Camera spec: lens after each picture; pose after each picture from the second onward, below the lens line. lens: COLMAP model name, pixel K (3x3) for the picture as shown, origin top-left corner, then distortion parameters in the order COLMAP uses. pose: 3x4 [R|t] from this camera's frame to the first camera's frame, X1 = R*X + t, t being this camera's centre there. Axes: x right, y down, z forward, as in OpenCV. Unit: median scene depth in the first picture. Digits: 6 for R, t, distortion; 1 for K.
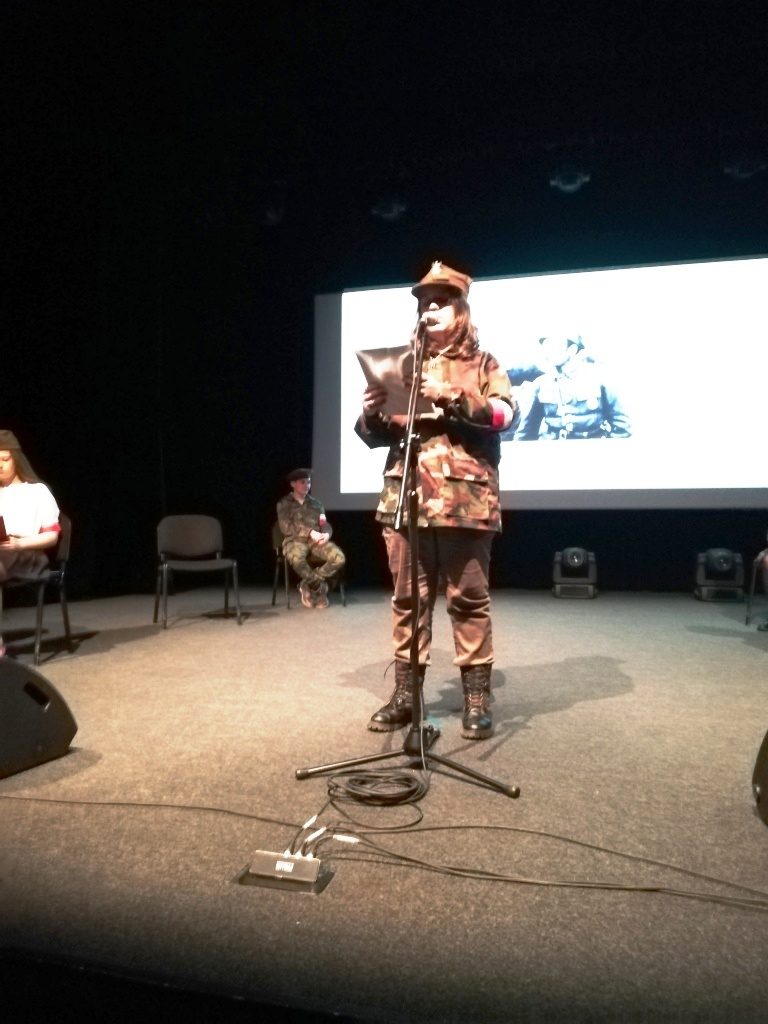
lens RADIAL K [[774.7, 0, 388.9], [0, 774.7, 508.3], [0, 0, 1]] dist [0.082423, -0.002910]
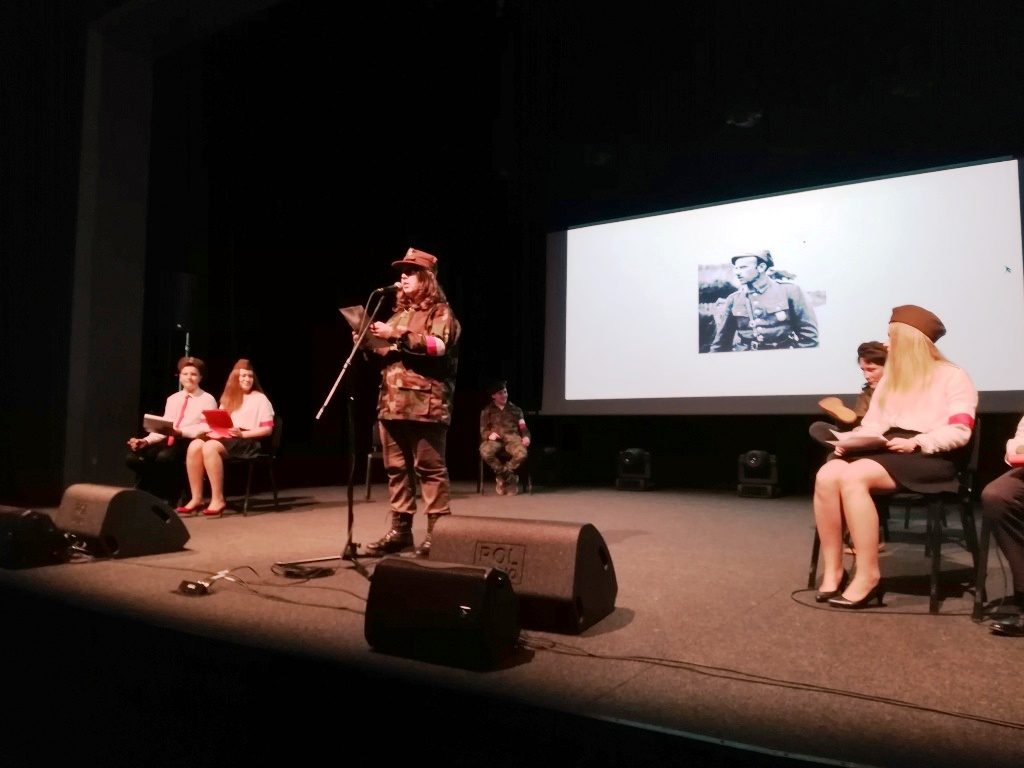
lens RADIAL K [[774.7, 0, 511.1], [0, 774.7, 378.3], [0, 0, 1]] dist [0.082423, -0.002910]
pose [[0.944919, -0.015220, -0.326950, 0.305863], [-0.001591, 0.998693, -0.051088, 0.007705], [0.327300, 0.048794, 0.943660, -0.150501]]
